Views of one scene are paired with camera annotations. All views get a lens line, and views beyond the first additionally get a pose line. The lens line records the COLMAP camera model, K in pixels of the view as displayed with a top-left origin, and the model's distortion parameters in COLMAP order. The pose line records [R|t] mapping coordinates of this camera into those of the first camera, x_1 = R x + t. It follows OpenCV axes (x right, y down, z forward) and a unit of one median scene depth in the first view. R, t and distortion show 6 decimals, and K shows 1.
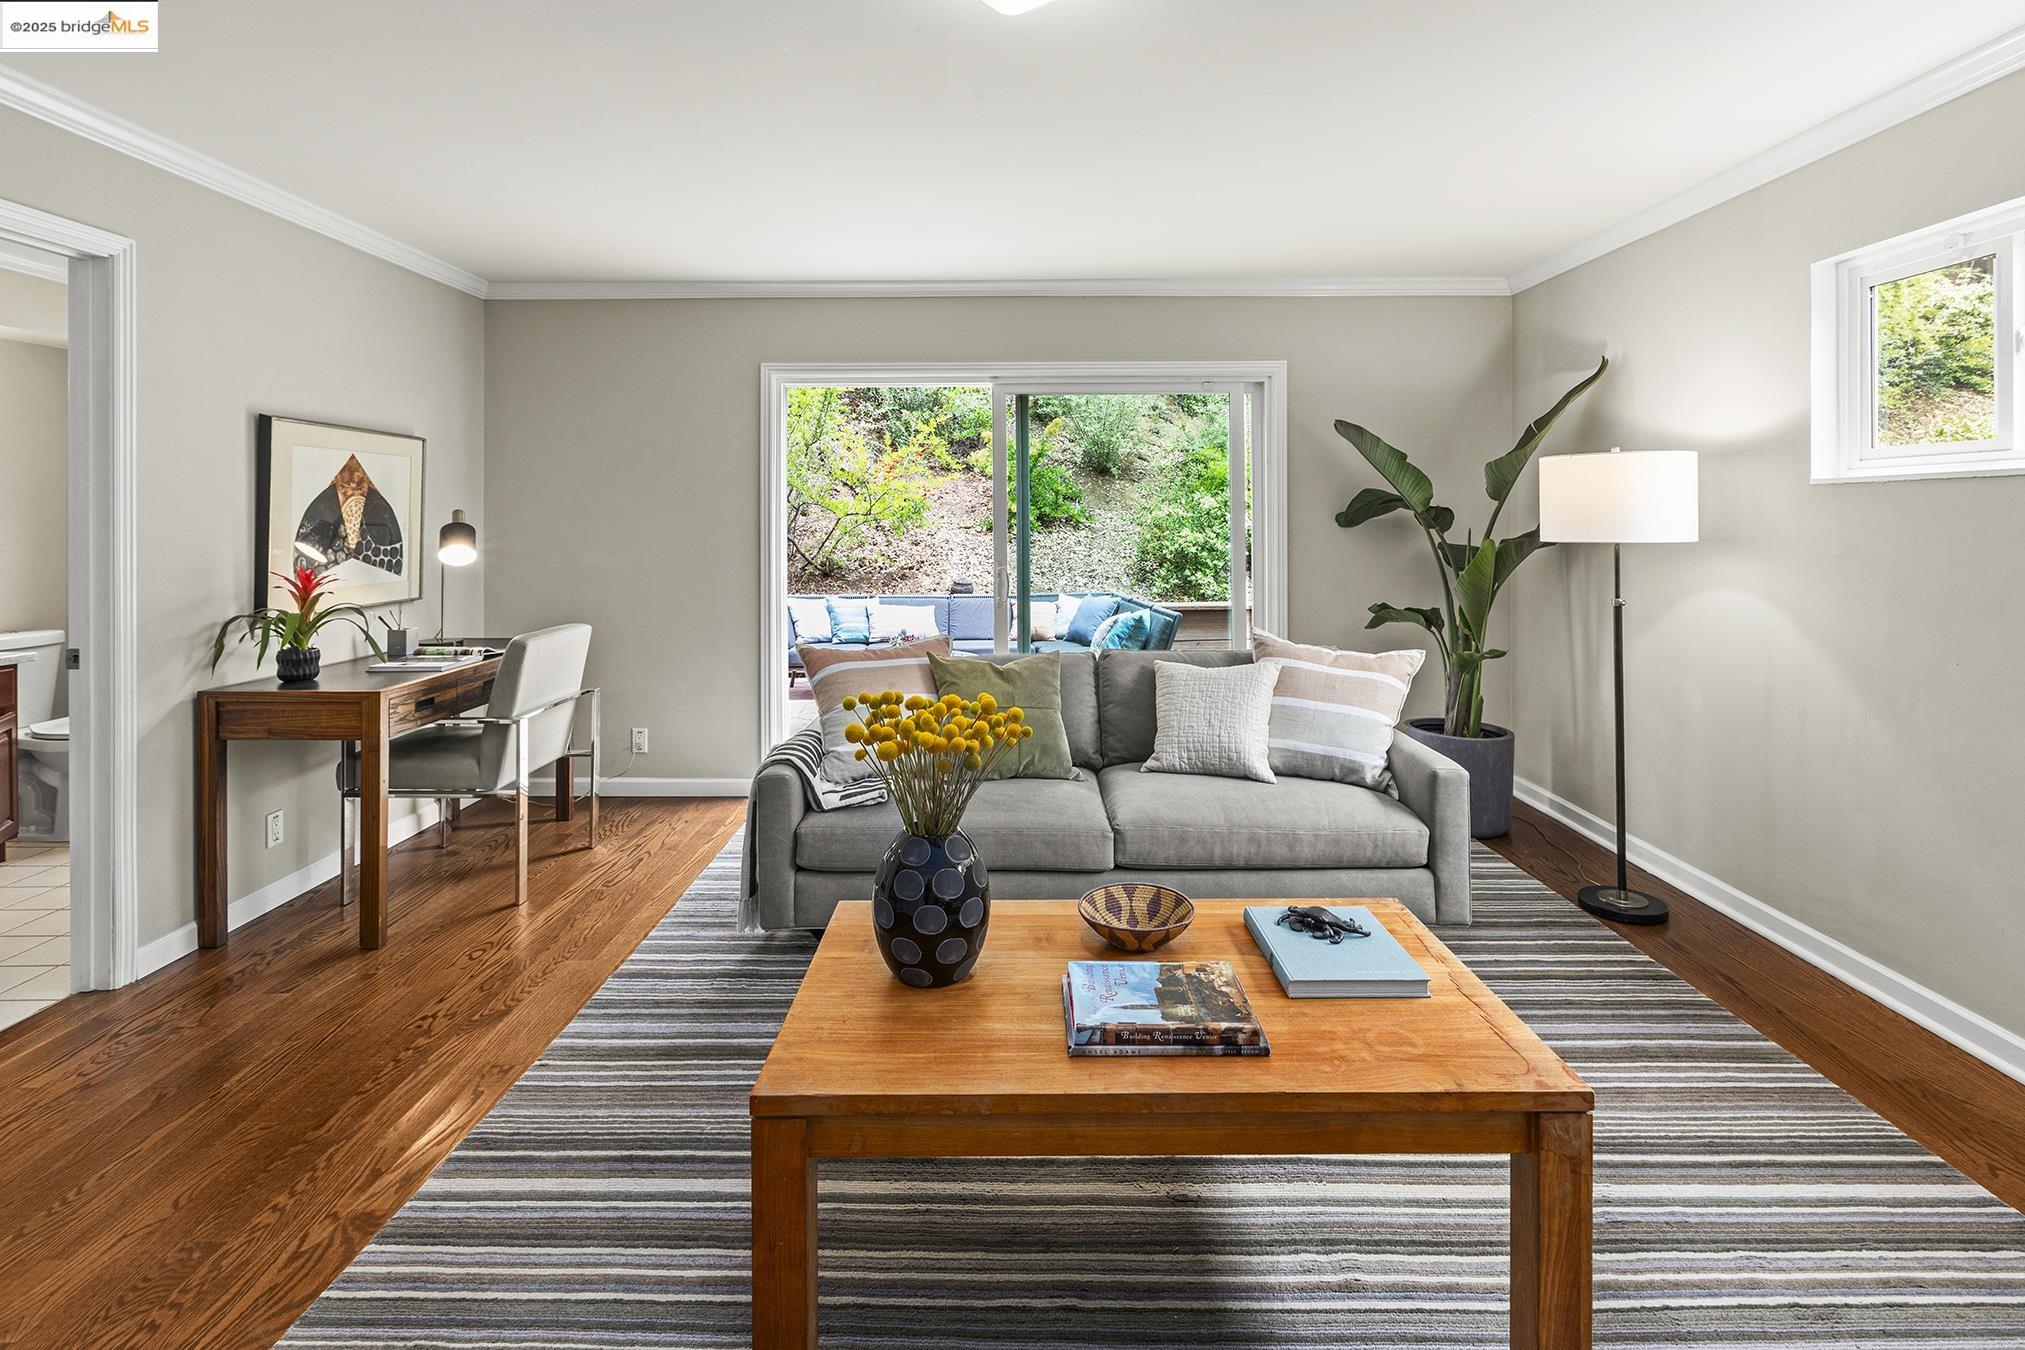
lens RADIAL K [[982.4, 0, 1050.3], [0, 982.4, 508.6], [0, 0, 1]] dist [0.004150, 0.001119]
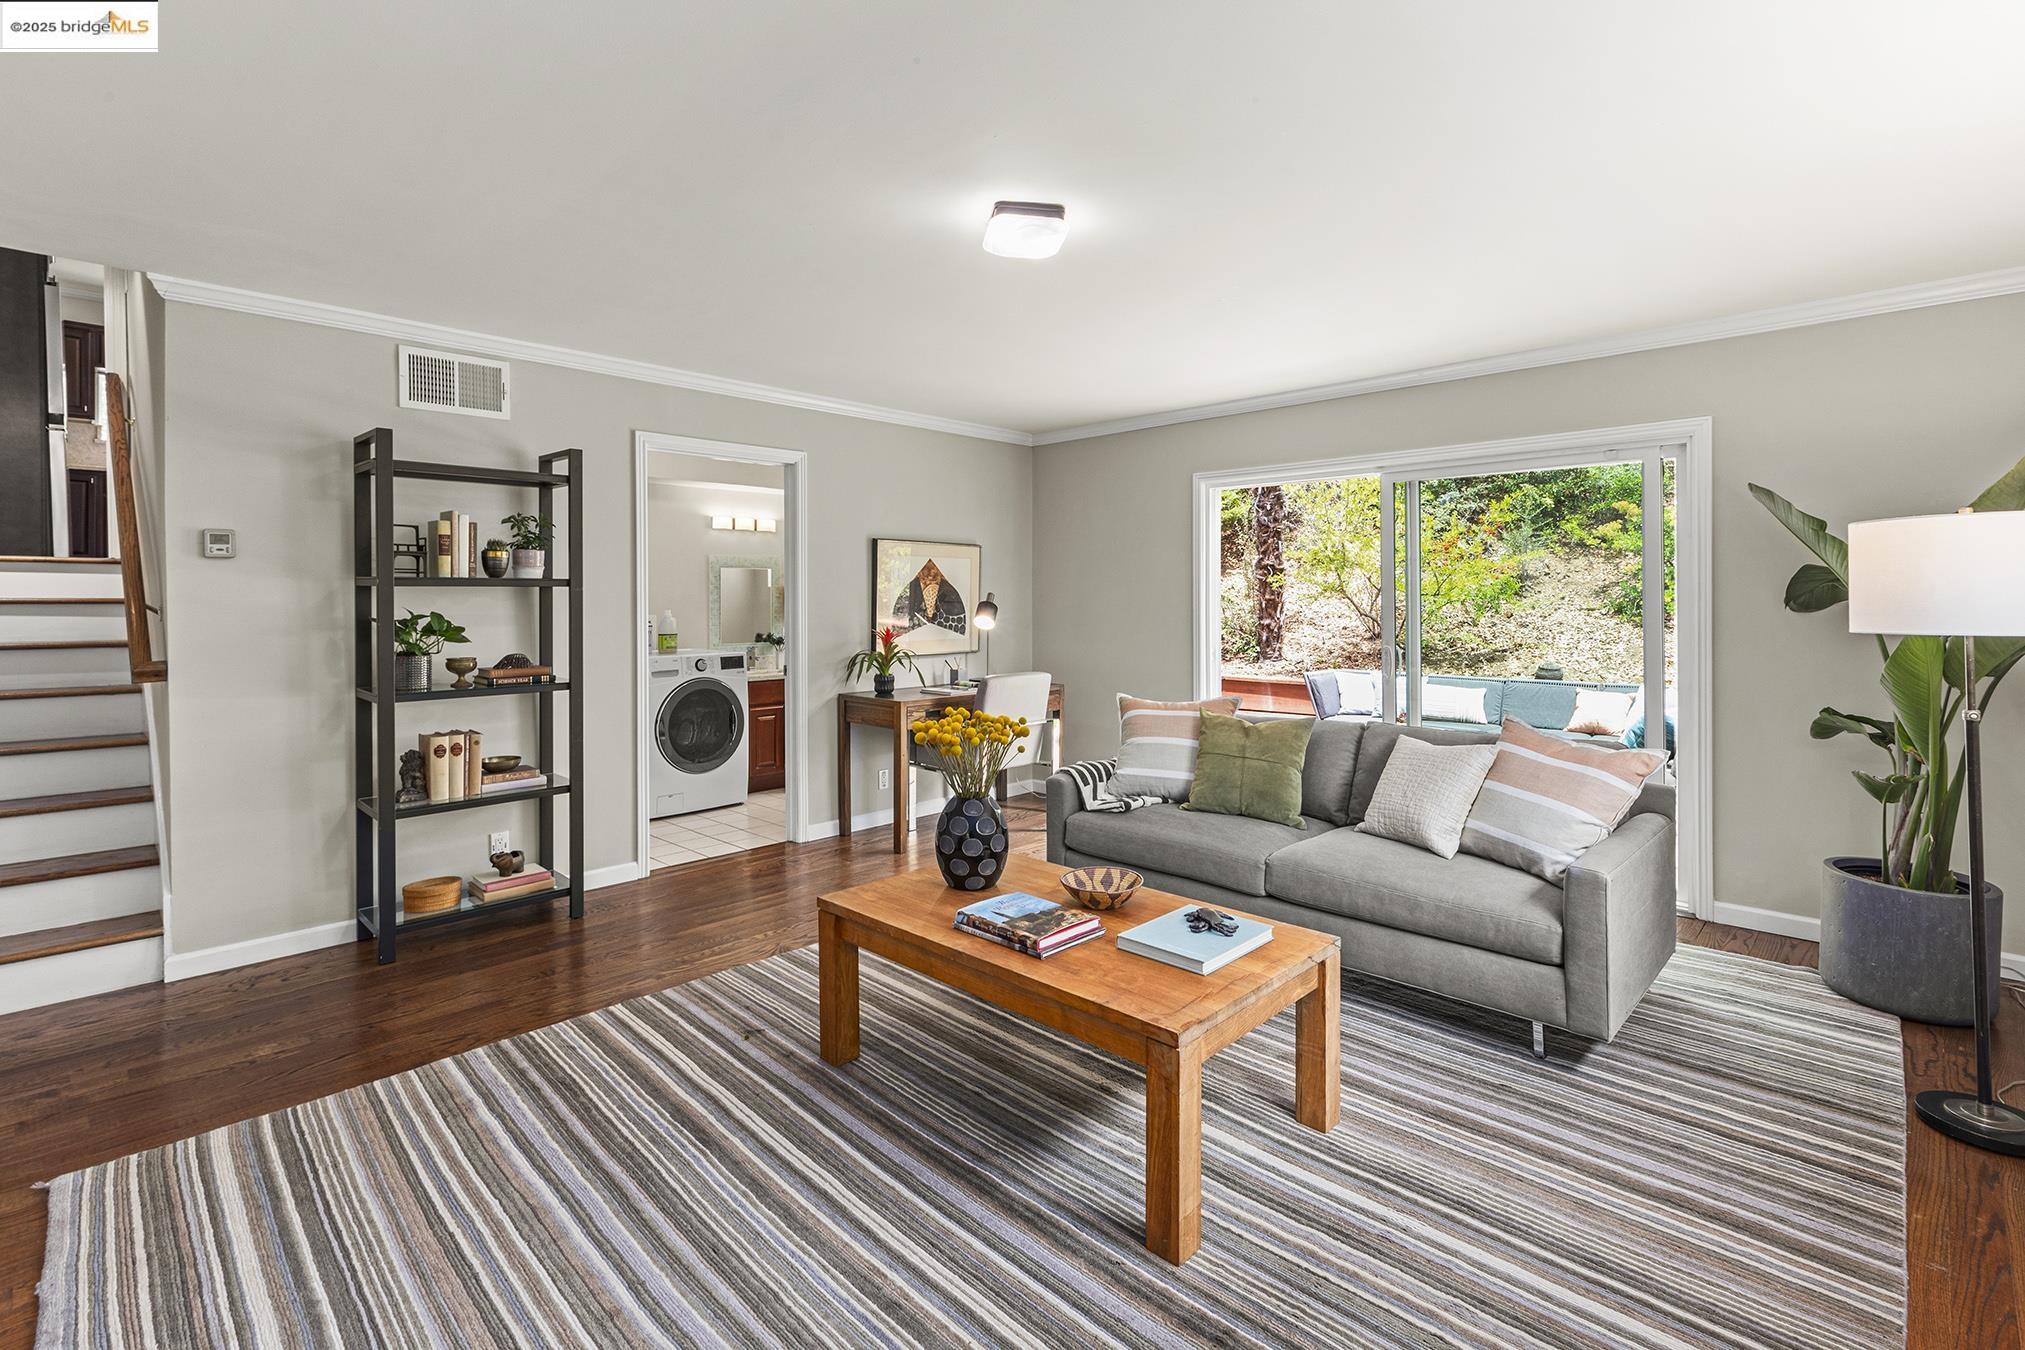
lens RADIAL K [[966.8, 0, 1008.7], [0, 966.8, 591.7], [0, 0, 1]] dist [0.001473, 0.000974]
pose [[0.707122, -0.002558, -0.707086, 0.580762], [0.005042, 0.999986, 0.001425, -0.003313], [0.707073, -0.004573, 0.707126, -0.036013]]
